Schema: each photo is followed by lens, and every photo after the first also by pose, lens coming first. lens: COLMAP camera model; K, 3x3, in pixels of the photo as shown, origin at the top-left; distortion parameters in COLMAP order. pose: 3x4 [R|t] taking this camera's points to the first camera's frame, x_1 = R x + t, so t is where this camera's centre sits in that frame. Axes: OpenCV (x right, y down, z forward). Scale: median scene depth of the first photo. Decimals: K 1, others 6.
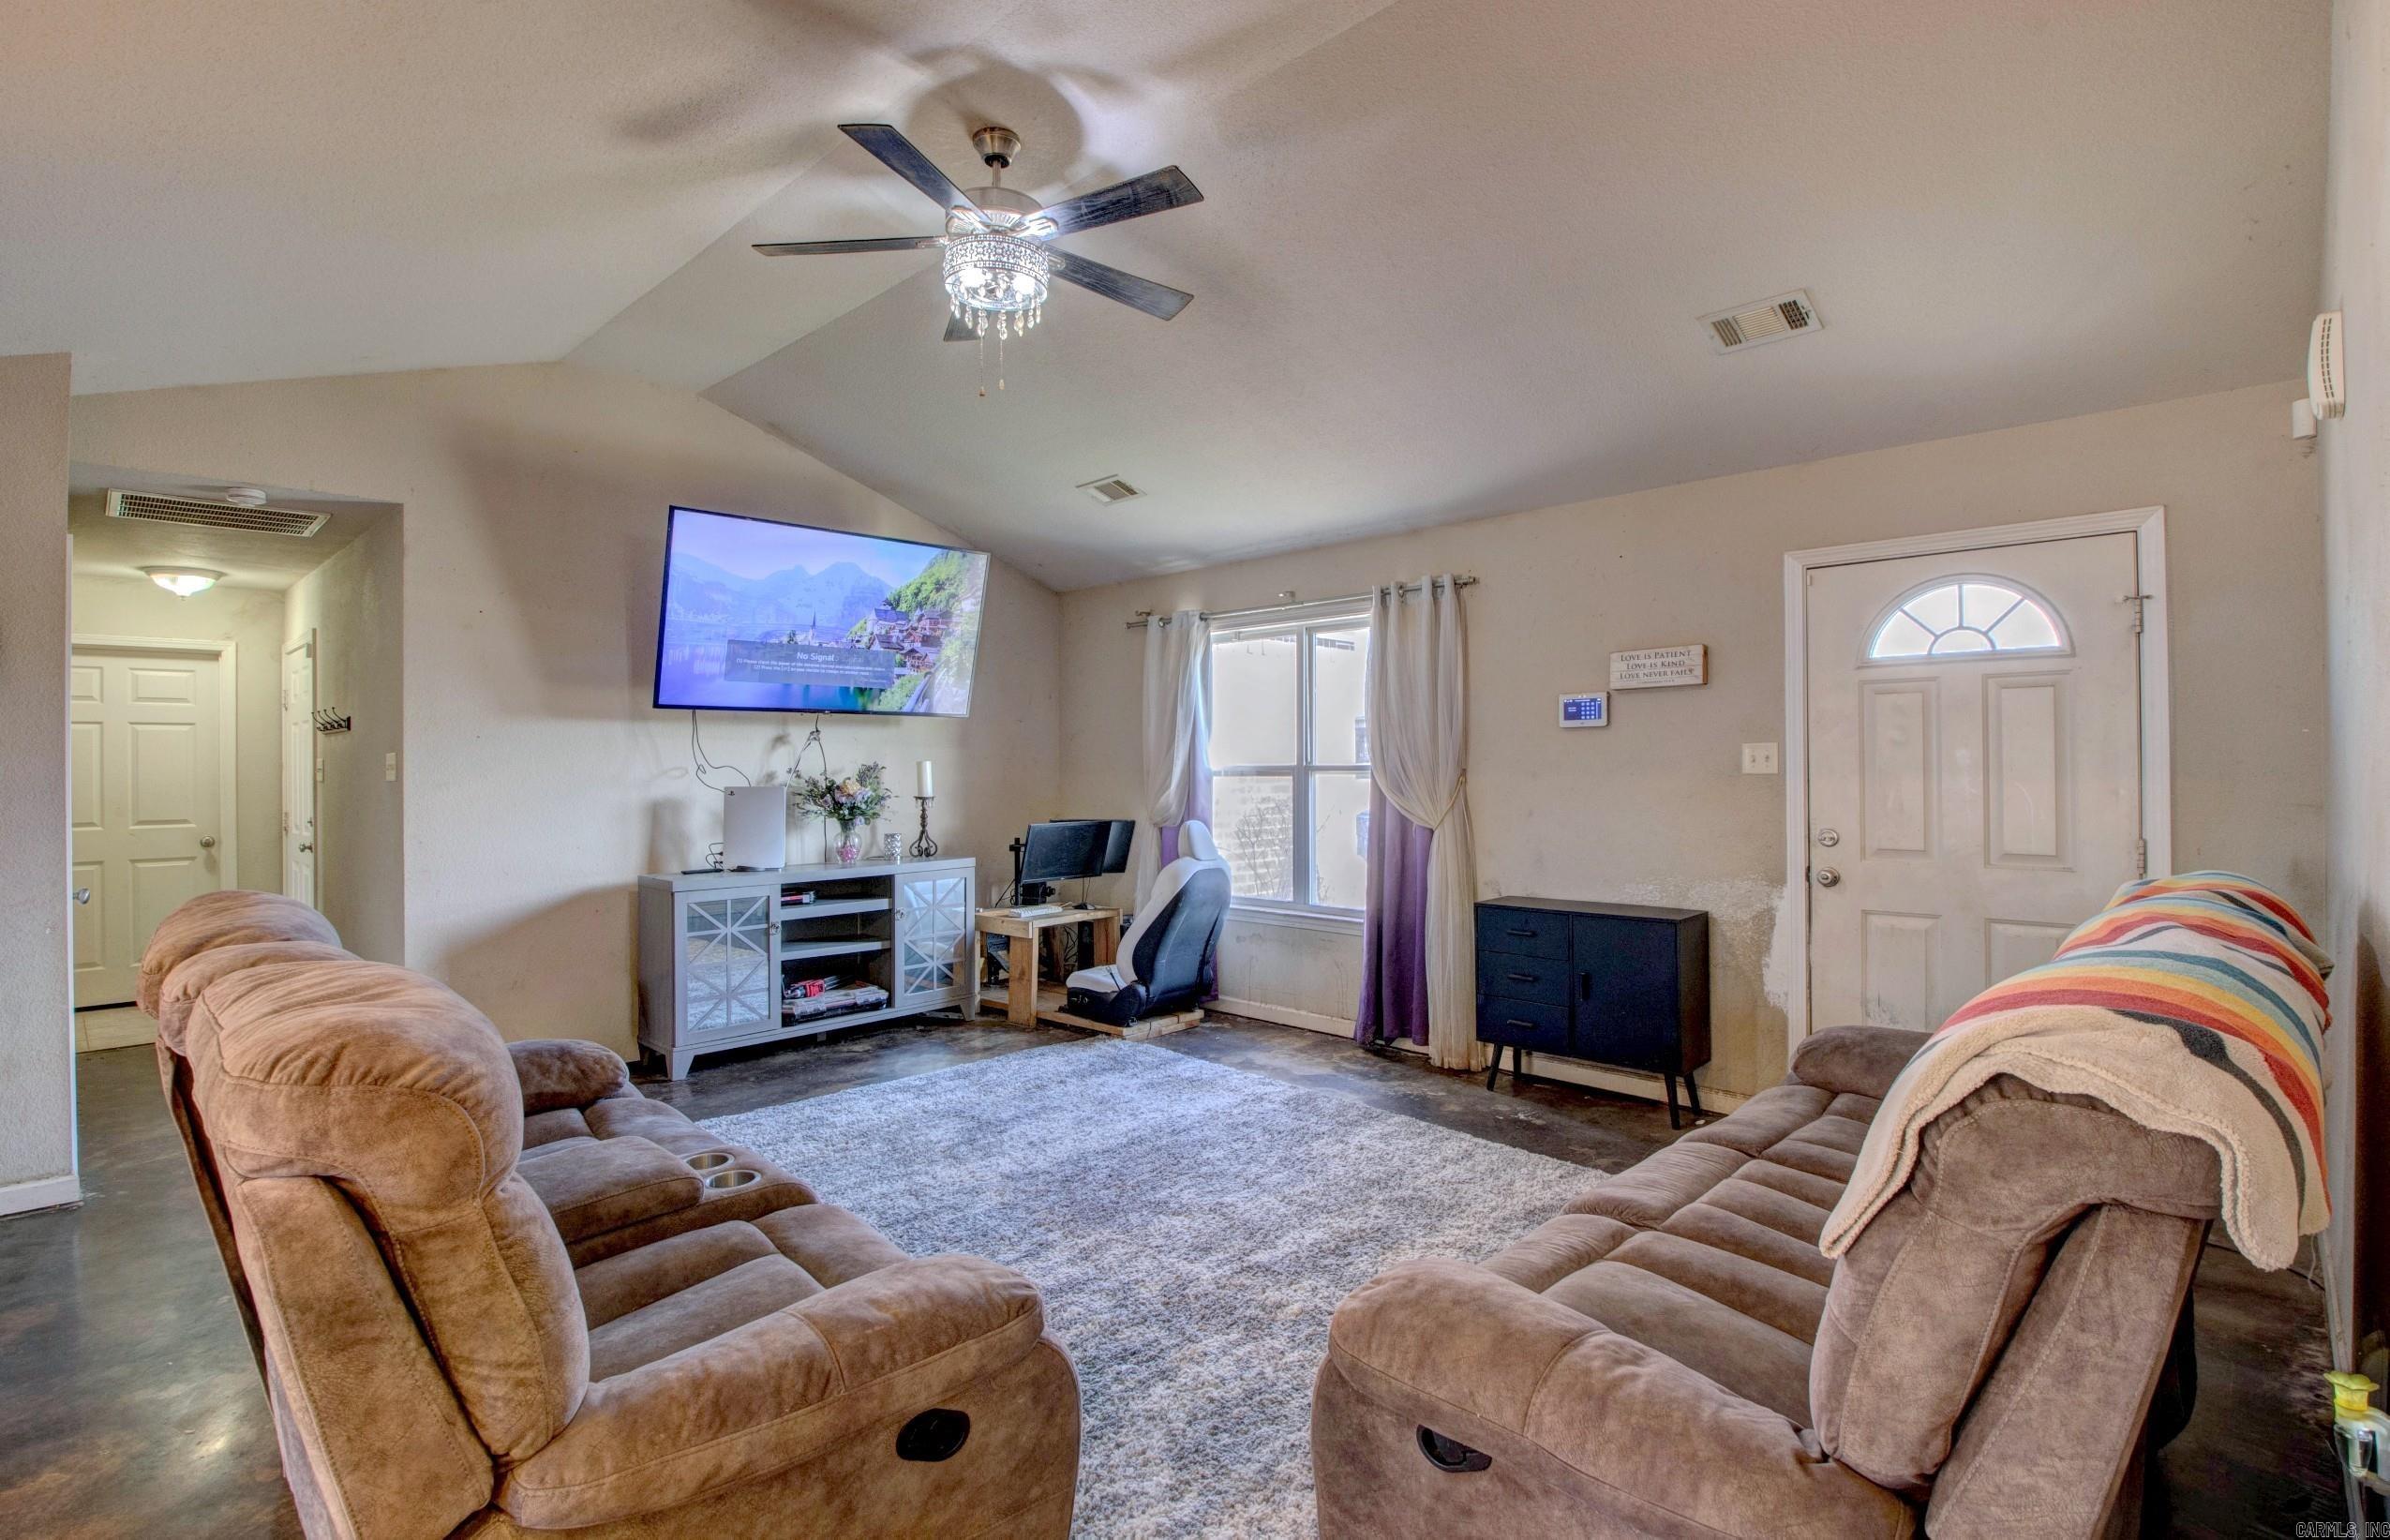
lens RADIAL K [[1101.6, 0, 1185.2], [0, 1101.6, 760.2], [0, 0, 1]] dist [0.018884, -0.000020]
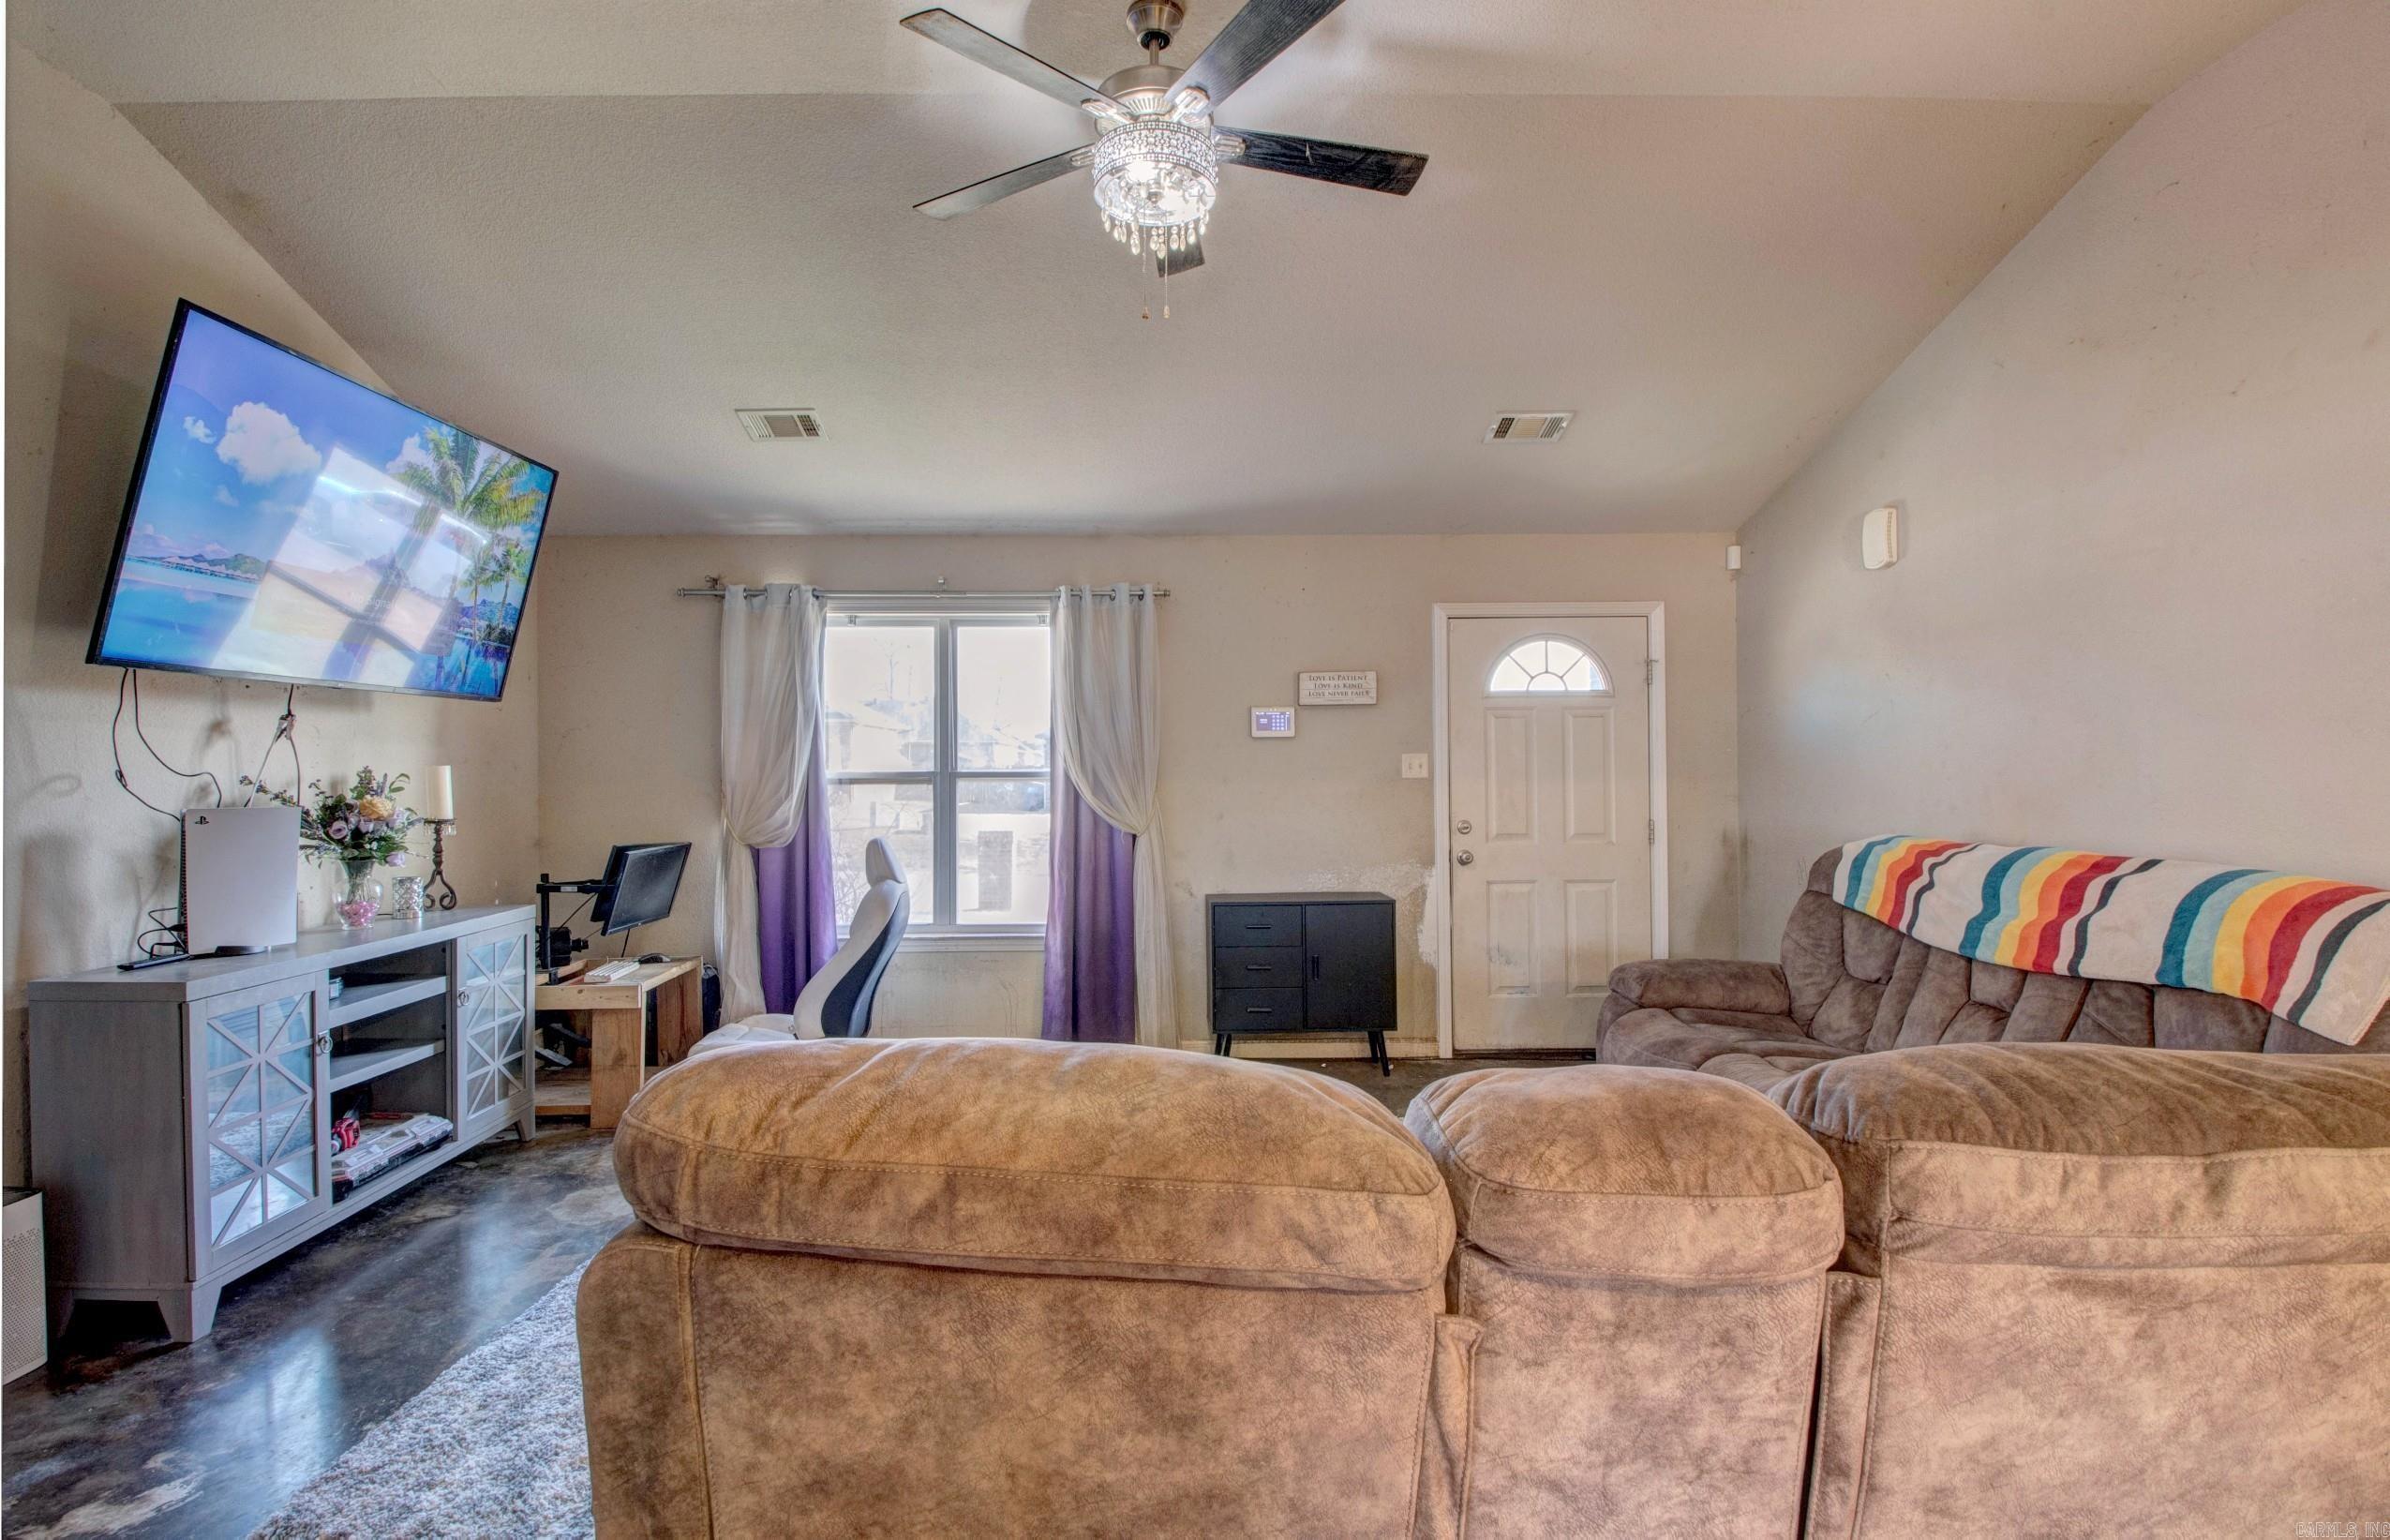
lens RADIAL K [[1115.9, 0, 1172.3], [0, 1115.9, 766.3], [0, 0, 1]] dist [0.020686, -0.041982]
pose [[0.710758, 0.003991, 0.703426, -0.485299], [-0.001632, 0.999991, -0.004026, 0.003801], [-0.703435, 0.001713, 0.710757, 0.260306]]
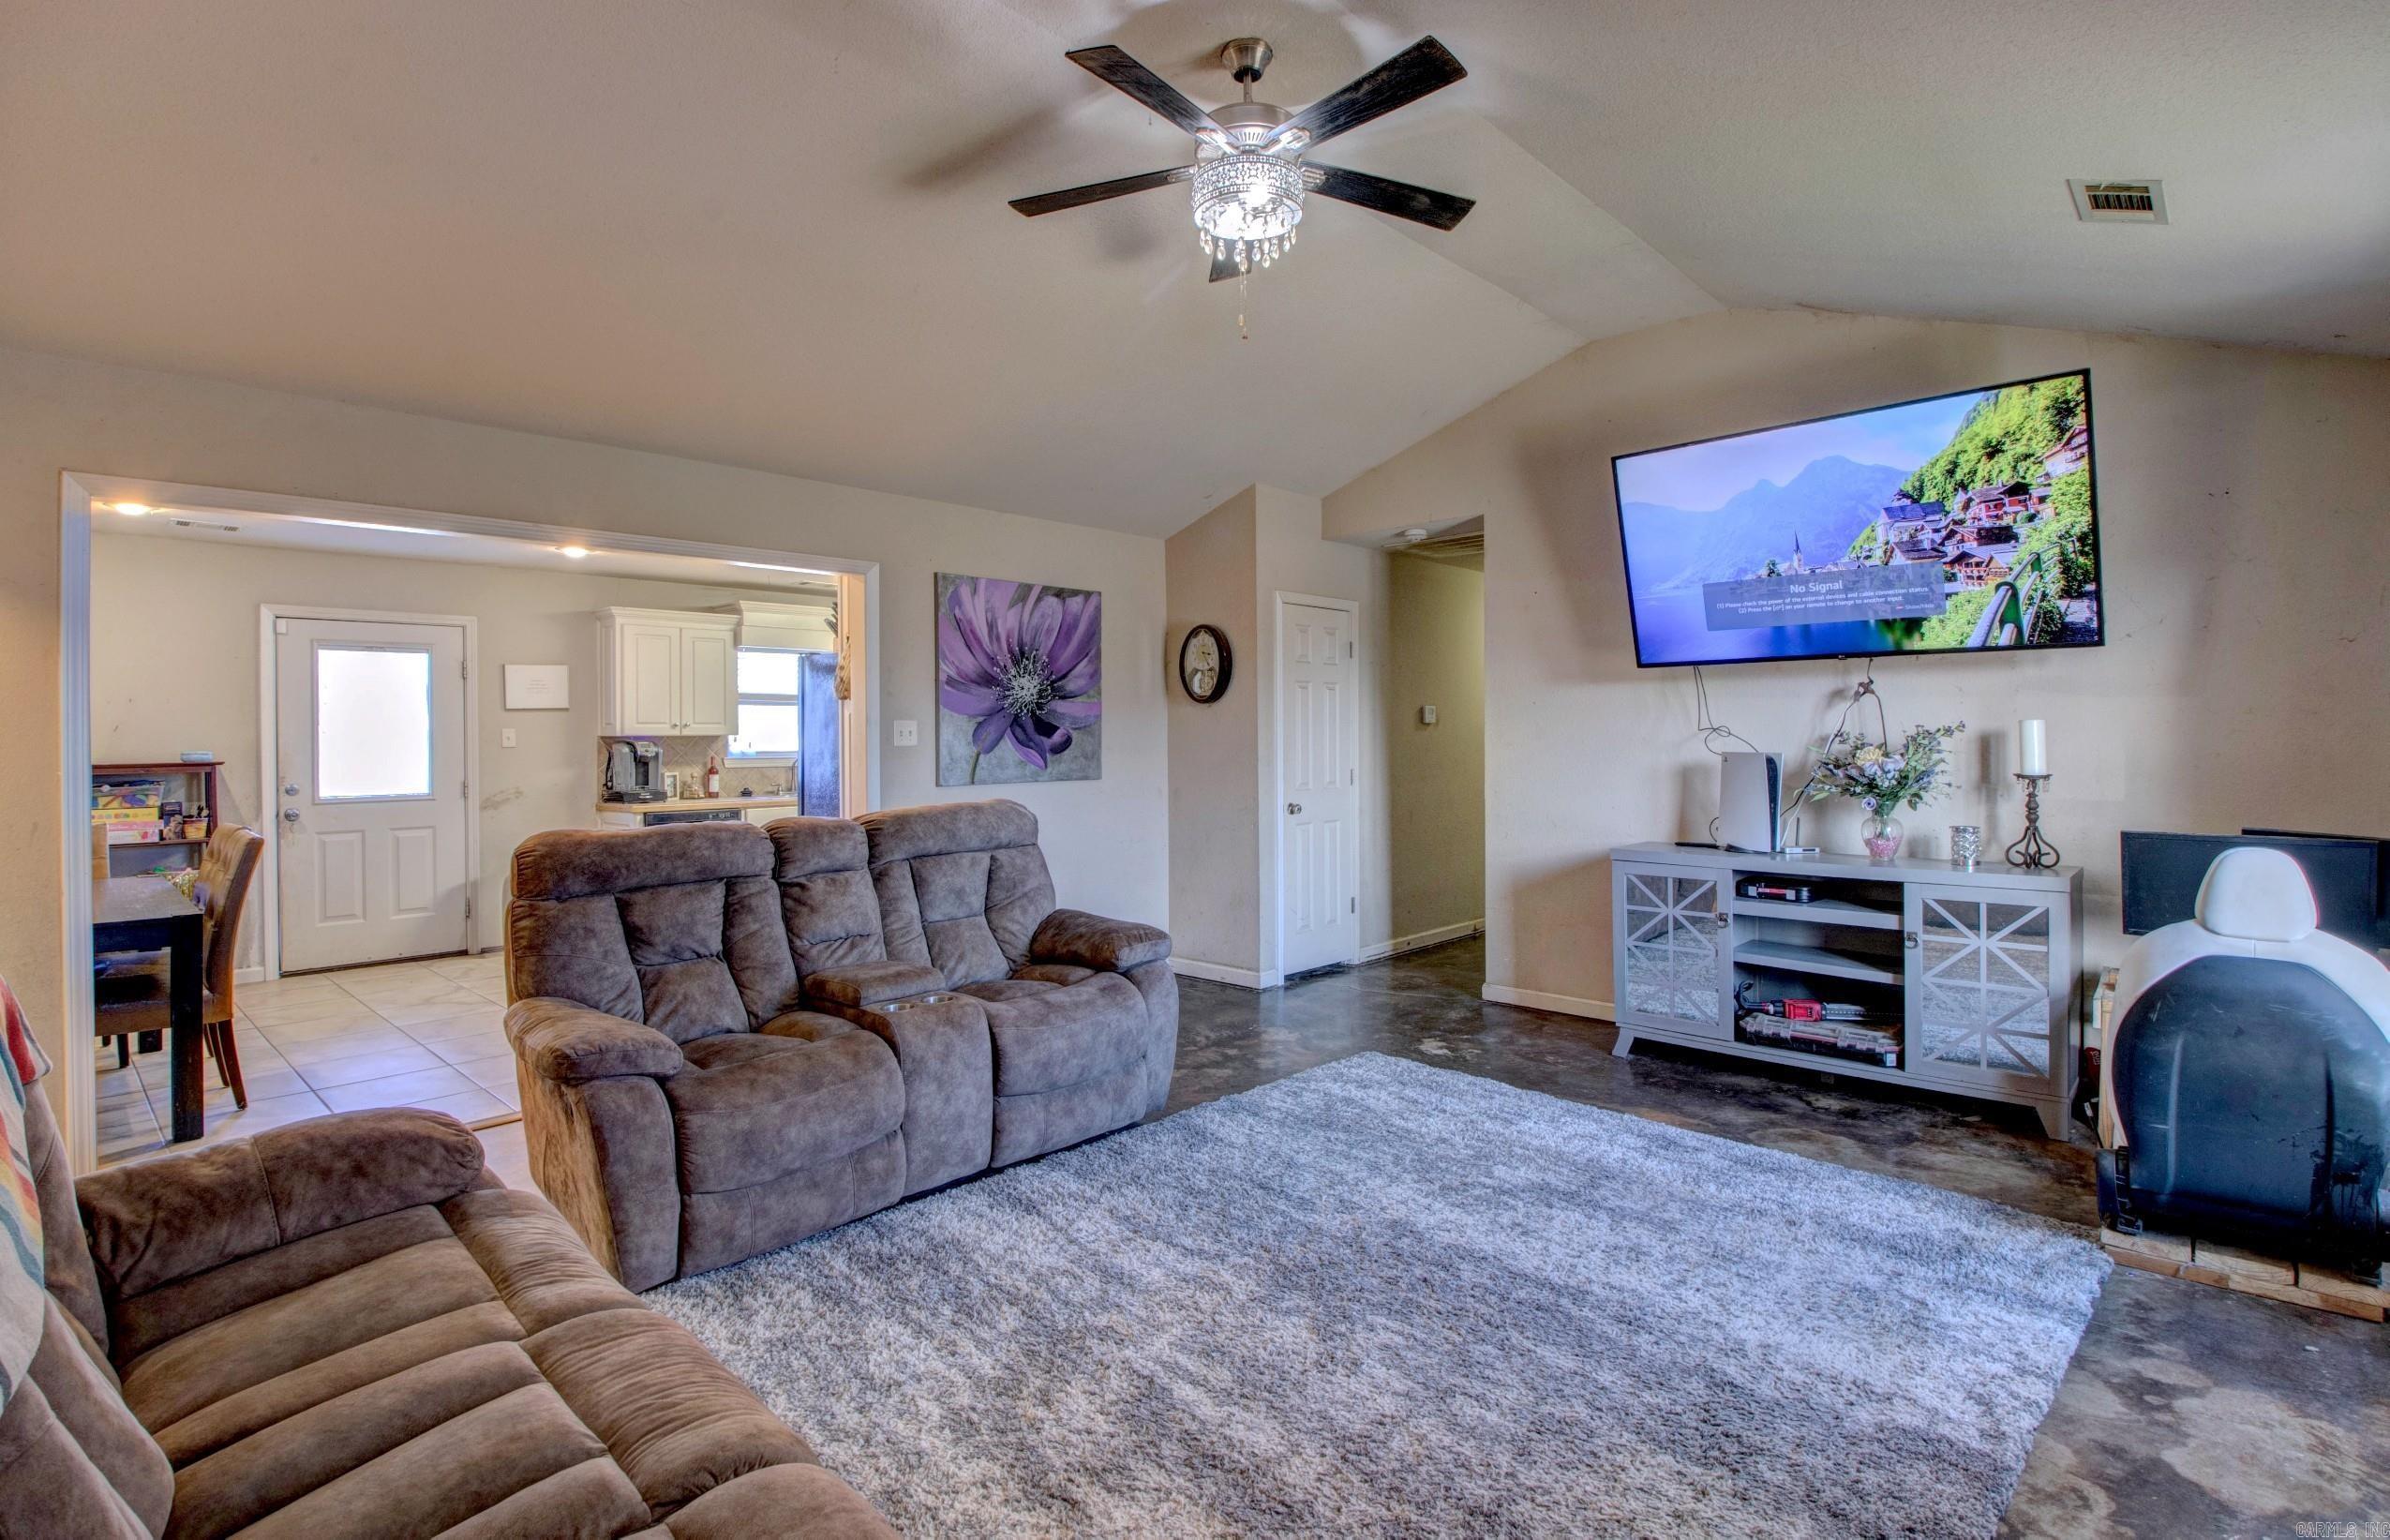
lens RADIAL K [[1149.8, 0, 1217.0], [0, 1149.8, 739.9], [0, 0, 1]] dist [0.002184, -0.020089]
pose [[0.024728, 0.011378, -0.999629, 0.515755], [0.009346, 0.999889, 0.011612, 0.000577], [0.999651, -0.009630, 0.024619, 0.620775]]
